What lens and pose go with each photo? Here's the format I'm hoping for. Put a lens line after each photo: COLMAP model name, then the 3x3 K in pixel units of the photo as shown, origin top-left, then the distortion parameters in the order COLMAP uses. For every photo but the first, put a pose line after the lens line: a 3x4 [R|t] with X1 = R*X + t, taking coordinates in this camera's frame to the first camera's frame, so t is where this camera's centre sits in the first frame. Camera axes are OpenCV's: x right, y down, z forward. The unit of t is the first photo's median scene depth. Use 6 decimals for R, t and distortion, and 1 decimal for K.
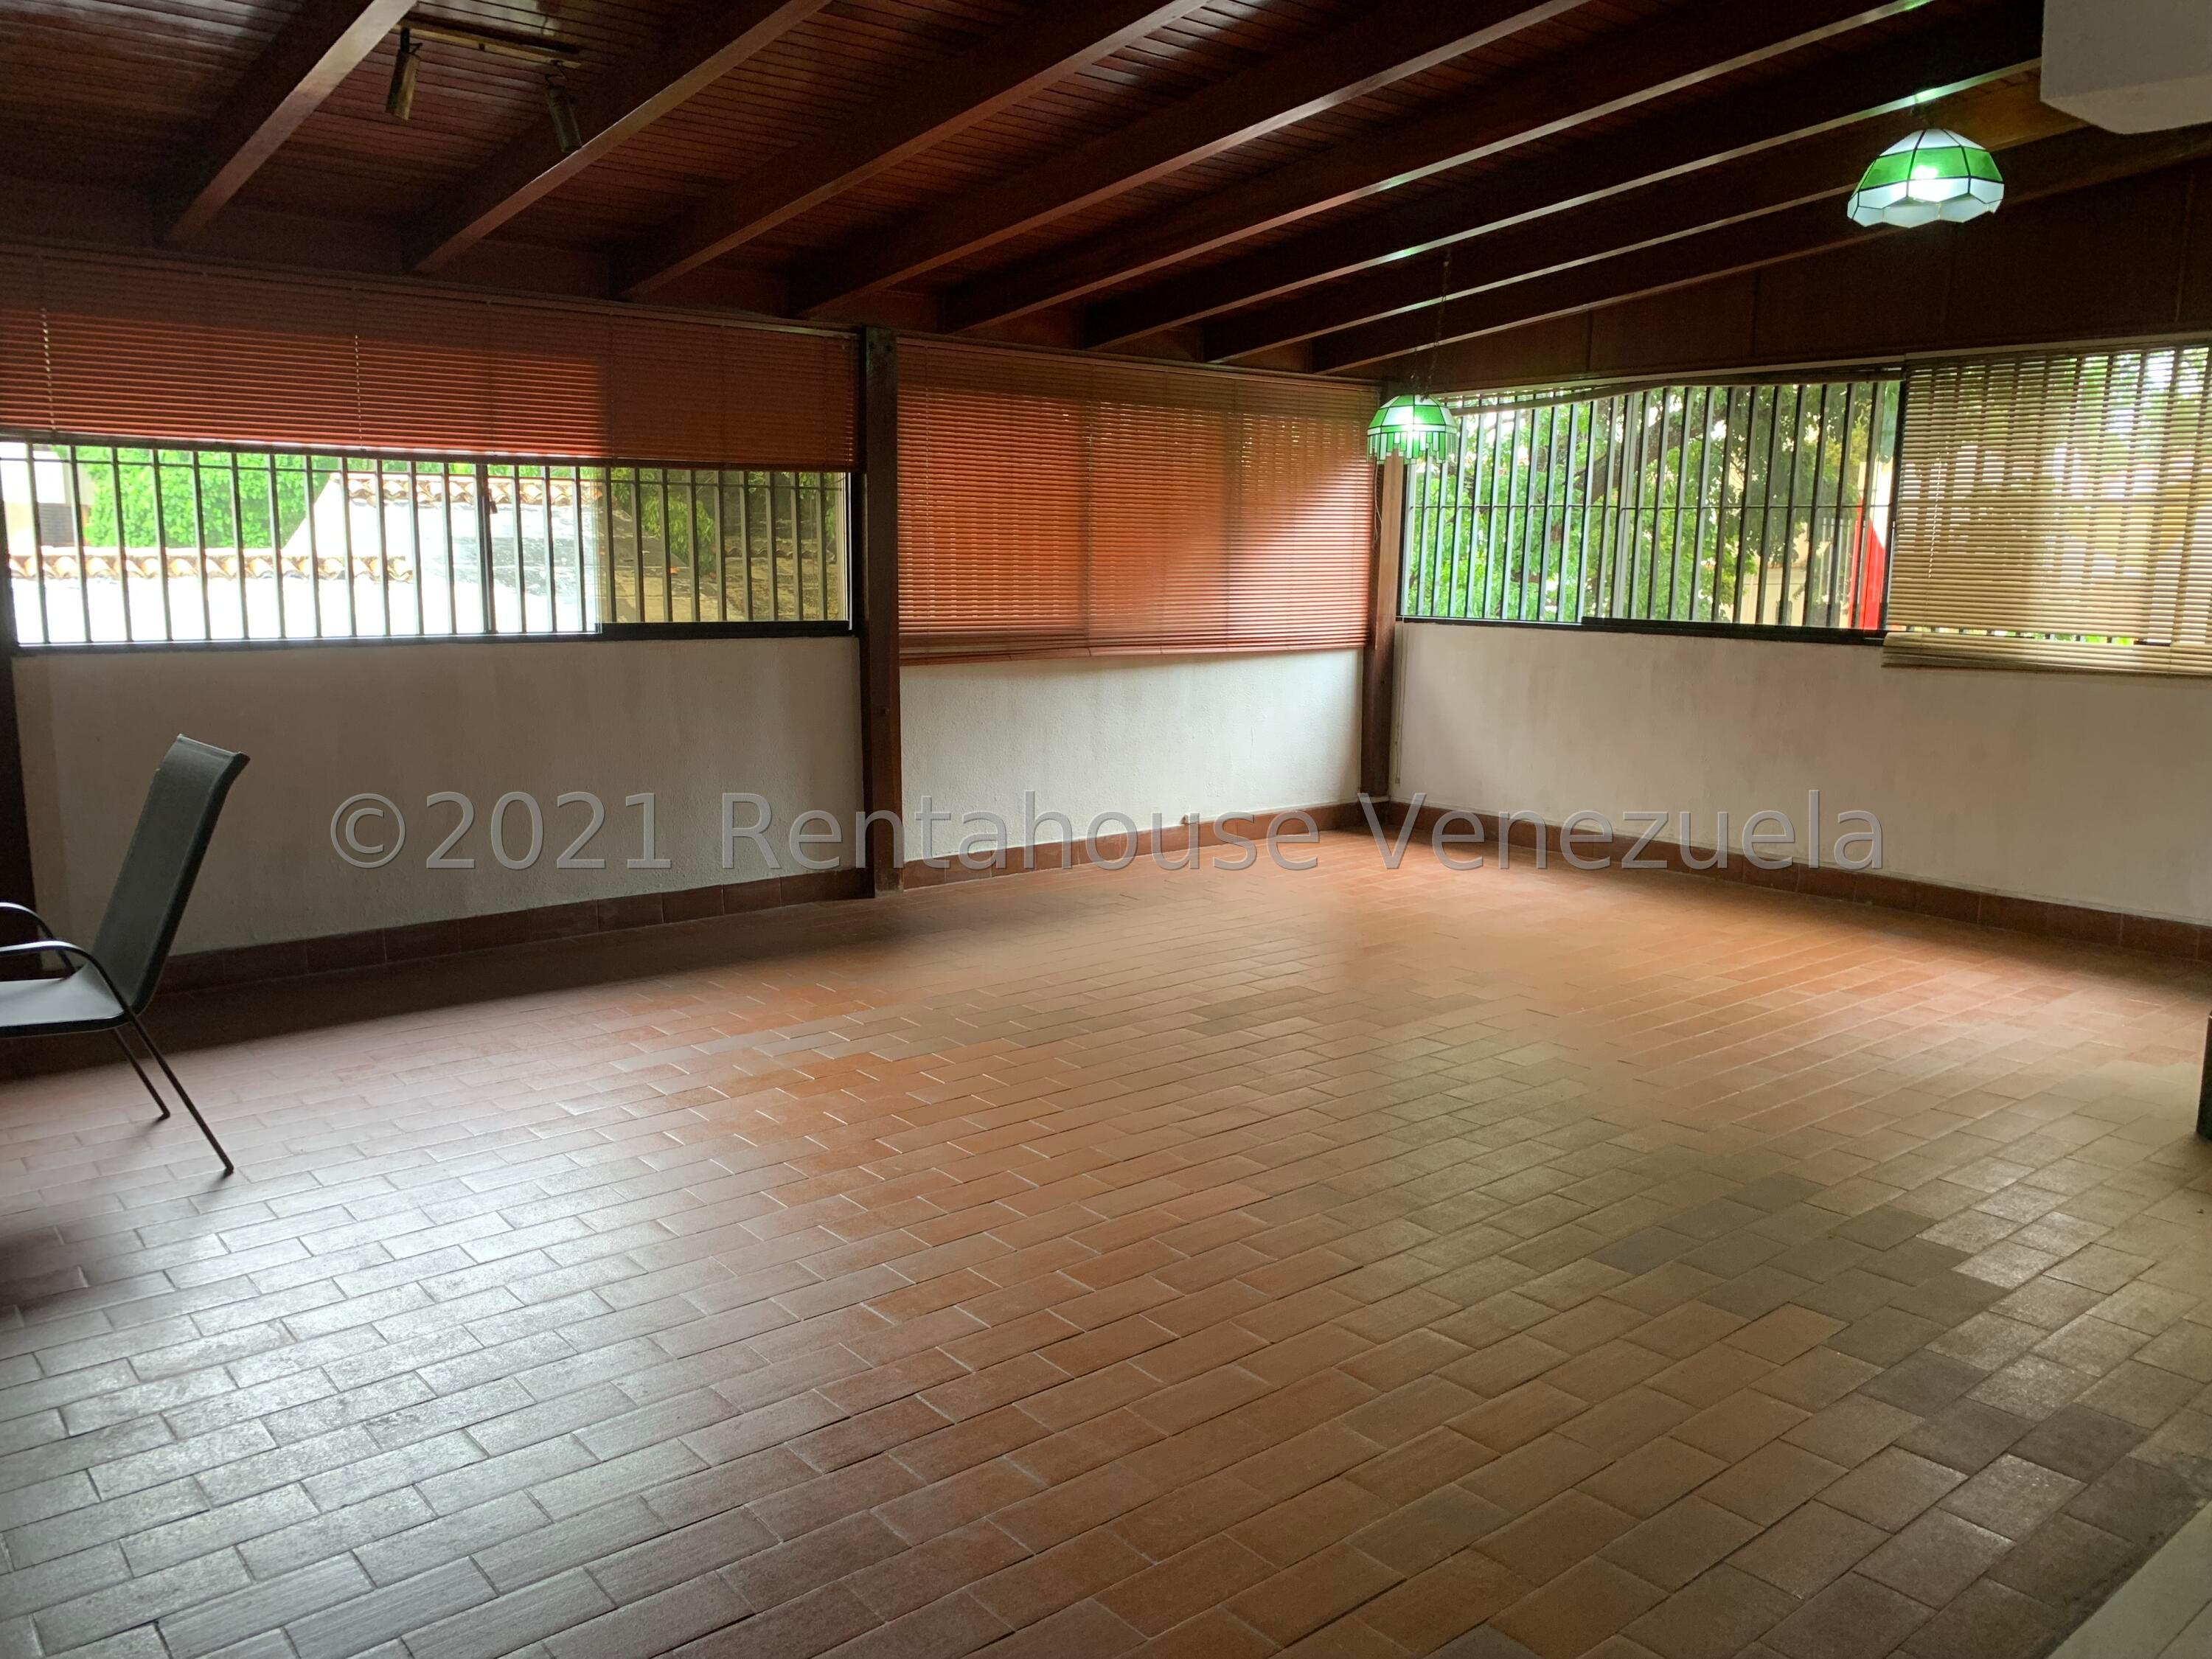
lens RADIAL K [[1721.8, 0, 1116.1], [0, 1721.8, 843.5], [0, 0, 1]] dist [0.081821, -0.114934]
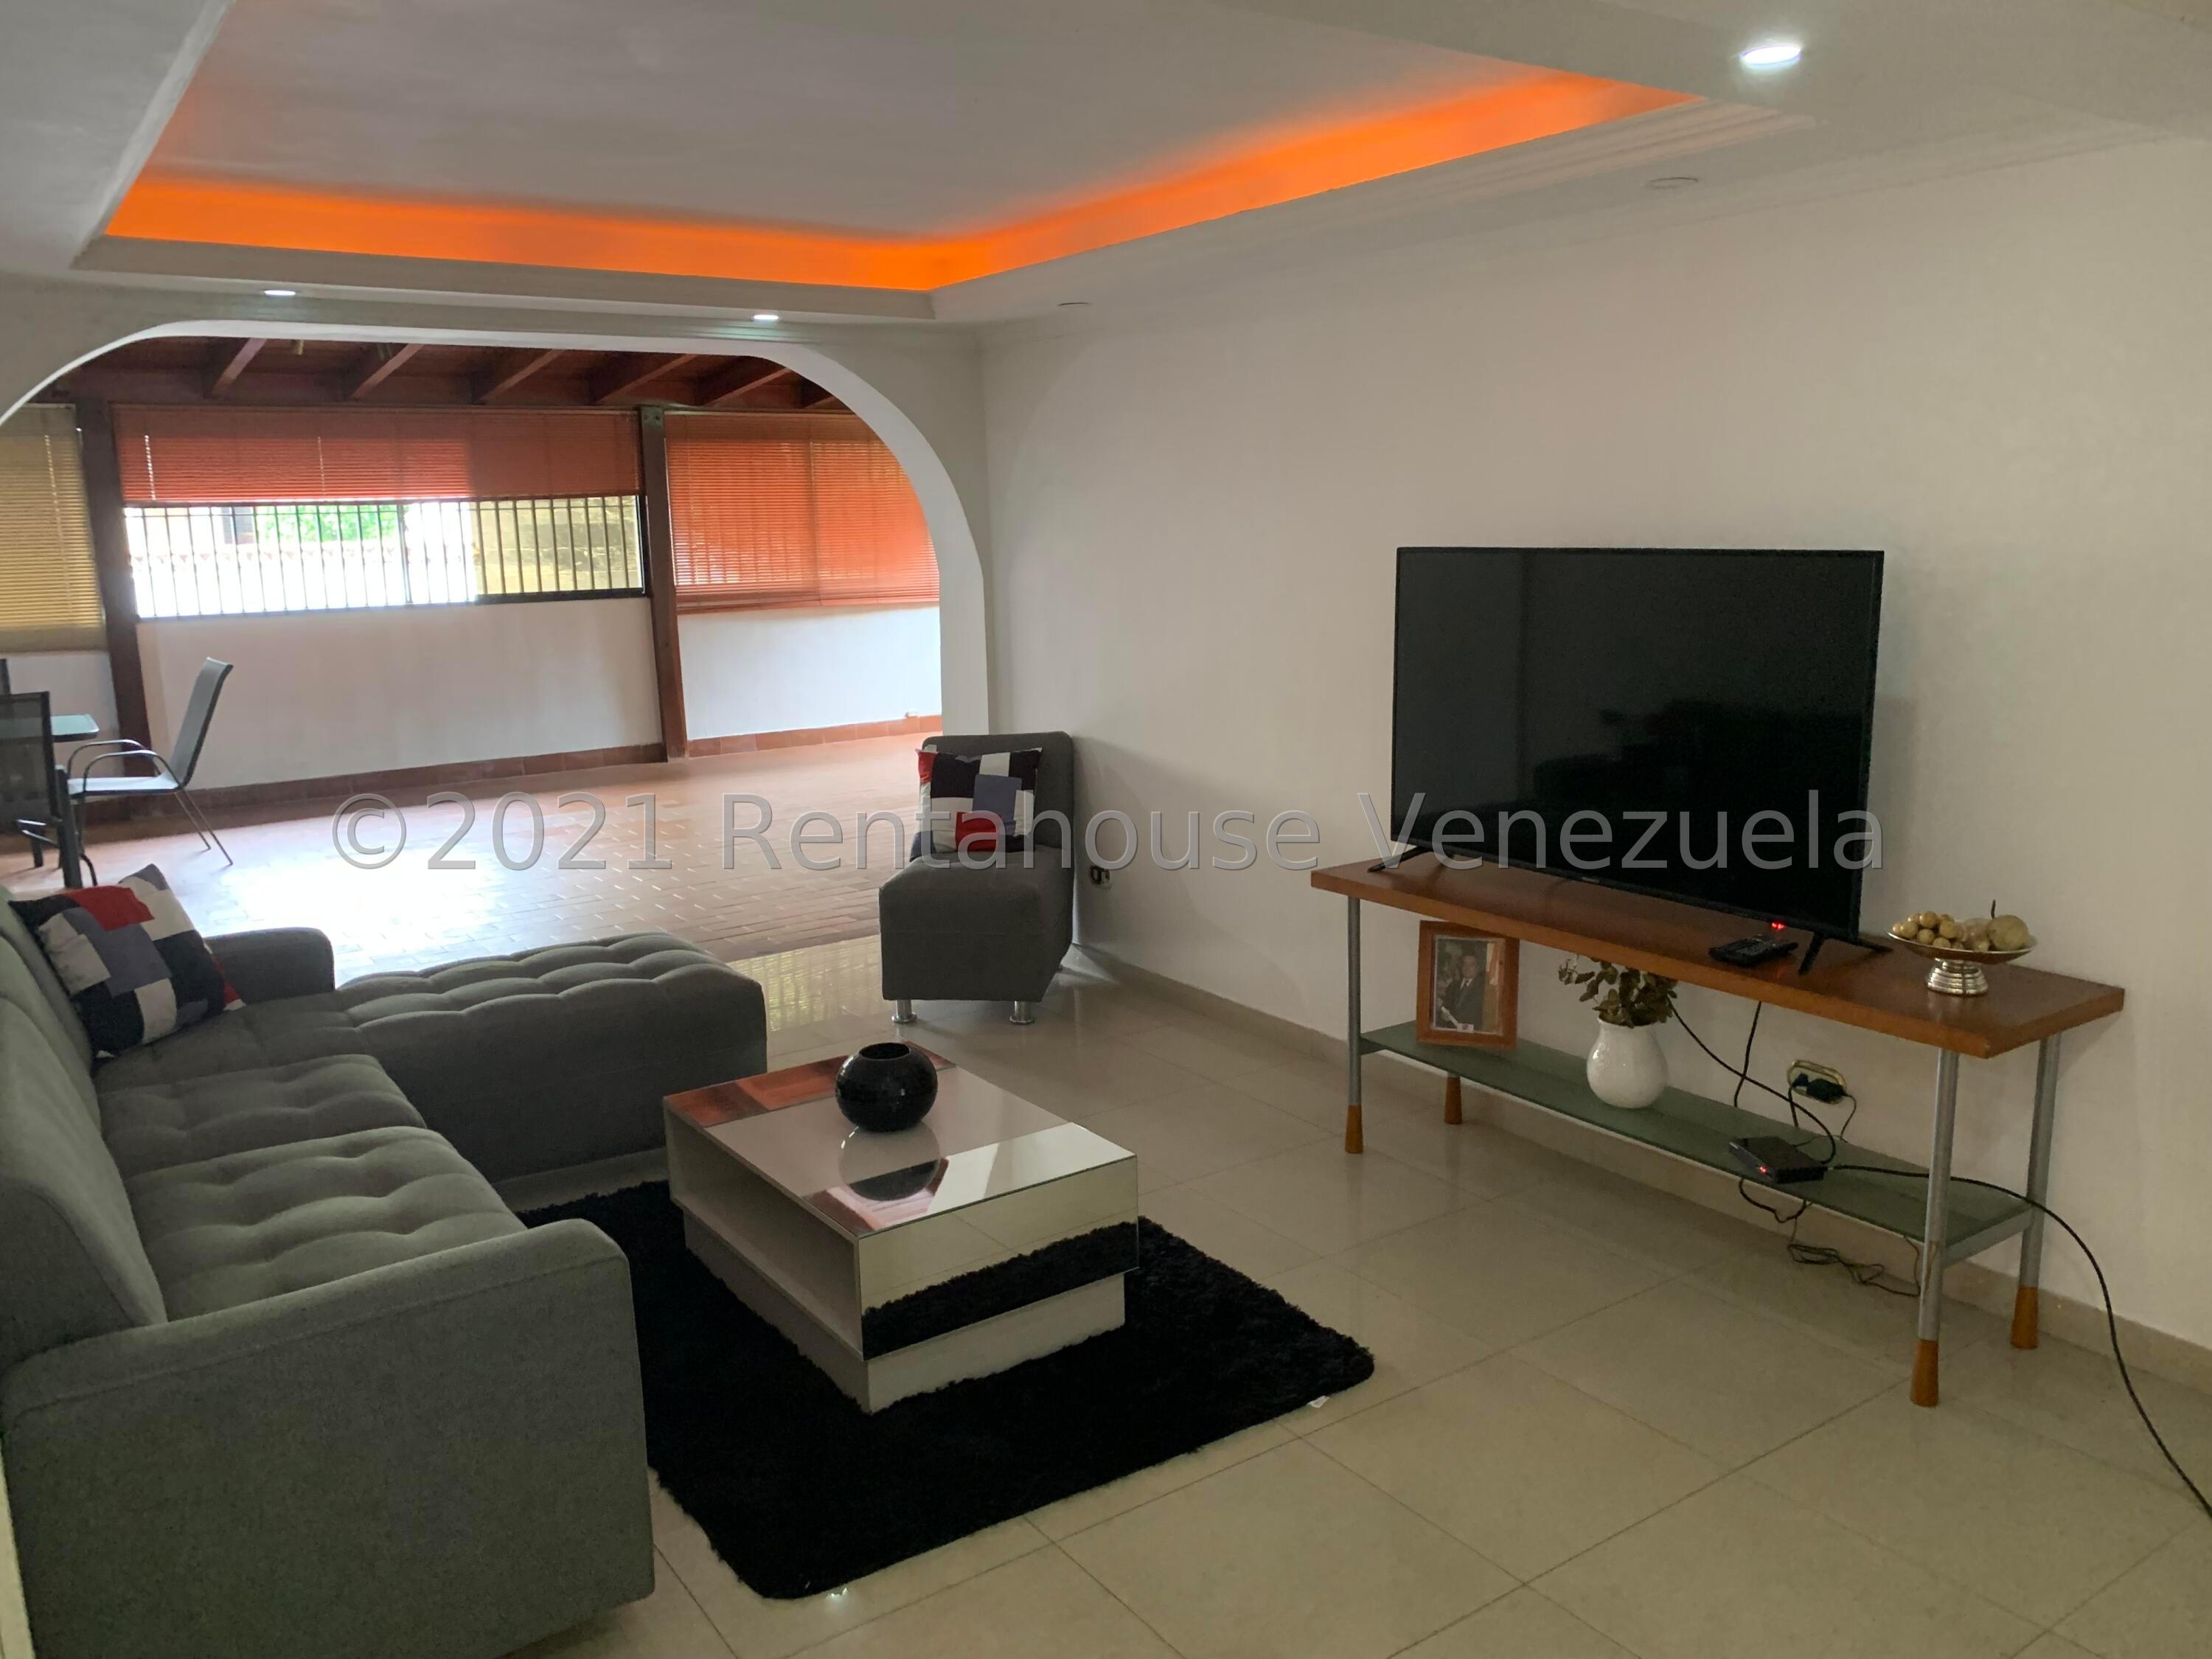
lens RADIAL K [[1664.3, 0, 1106.0], [0, 1664.3, 829.5], [0, 0, 1]] dist [0.002208, 0.000063]
pose [[0.996878, -0.020054, -0.076373, 0.390950], [0.021757, 0.999531, 0.021537, 0.071527], [0.075905, -0.023131, 0.996847, -0.515732]]
